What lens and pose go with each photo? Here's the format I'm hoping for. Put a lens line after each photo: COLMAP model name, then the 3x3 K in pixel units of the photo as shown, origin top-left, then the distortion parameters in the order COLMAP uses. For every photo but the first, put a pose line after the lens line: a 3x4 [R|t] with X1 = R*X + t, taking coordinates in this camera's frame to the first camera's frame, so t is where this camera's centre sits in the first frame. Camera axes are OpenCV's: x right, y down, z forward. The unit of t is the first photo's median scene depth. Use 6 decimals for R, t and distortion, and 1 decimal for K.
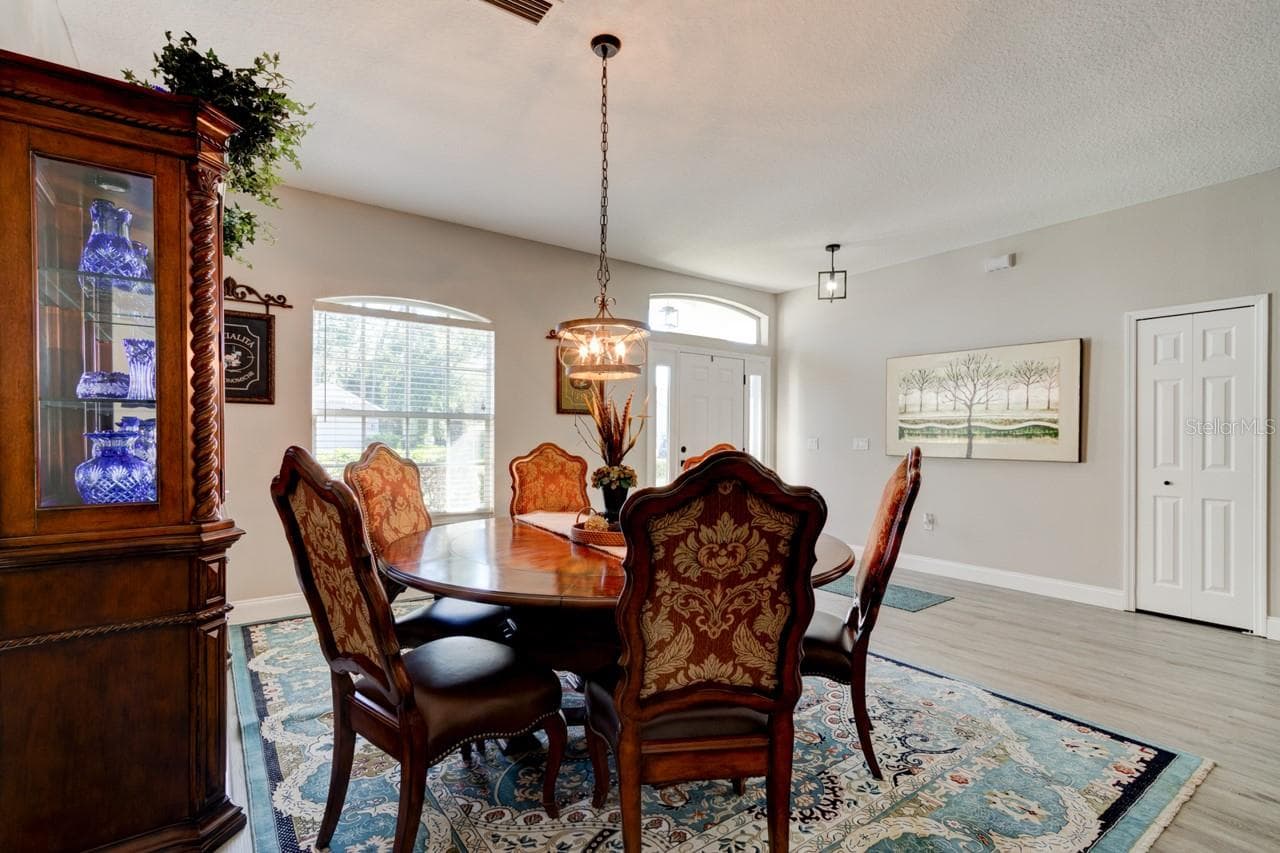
lens RADIAL K [[590.0, 0, 640.9], [0, 590.0, 434.9], [0, 0, 1]] dist [0.004224, 0.001920]
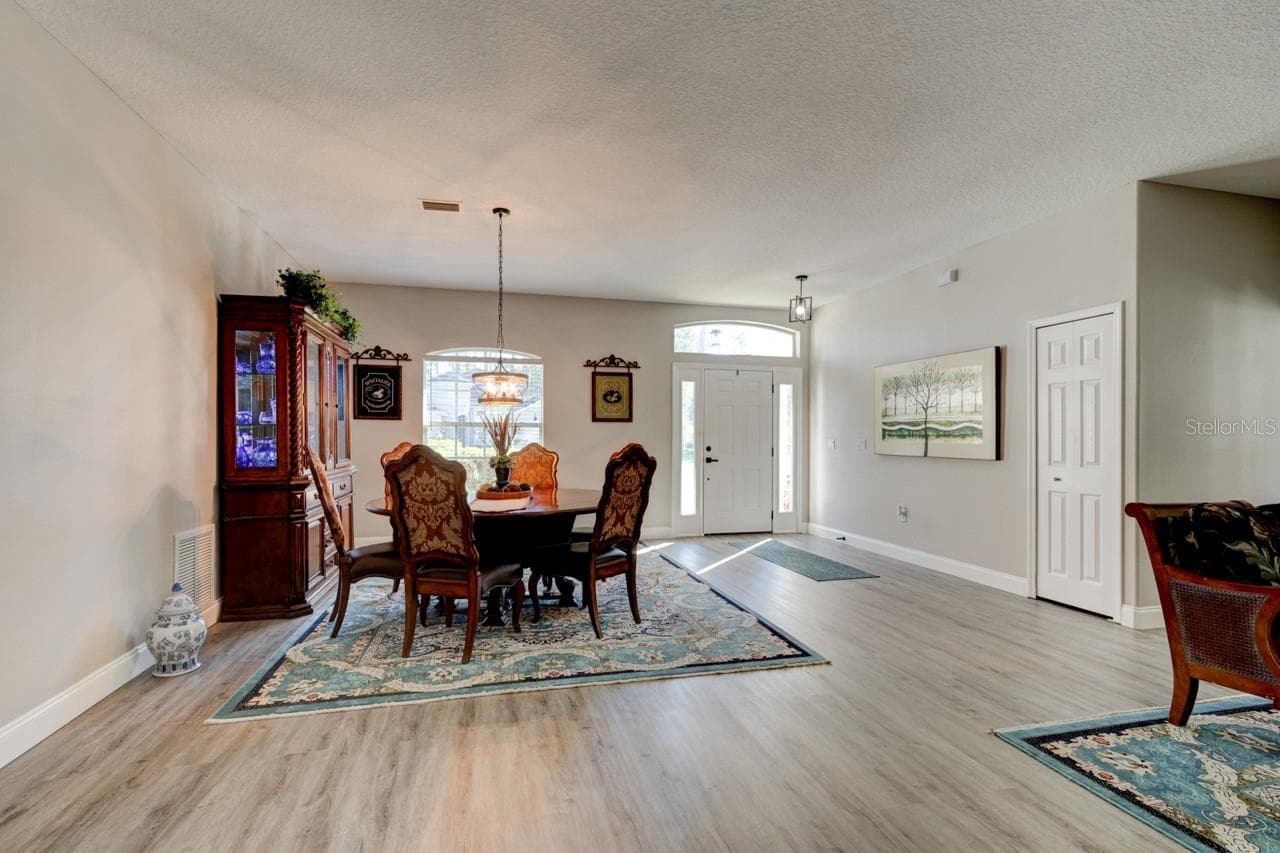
lens RADIAL K [[590.0, 0, 642.7], [0, 590.0, 435.4], [0, 0, 1]] dist [0.004224, 0.001920]
pose [[0.929976, -0.006557, -0.367561, 0.559404], [0.005420, 0.999977, -0.004126, 0.001812], [0.367579, 0.001845, 0.929990, -0.262143]]
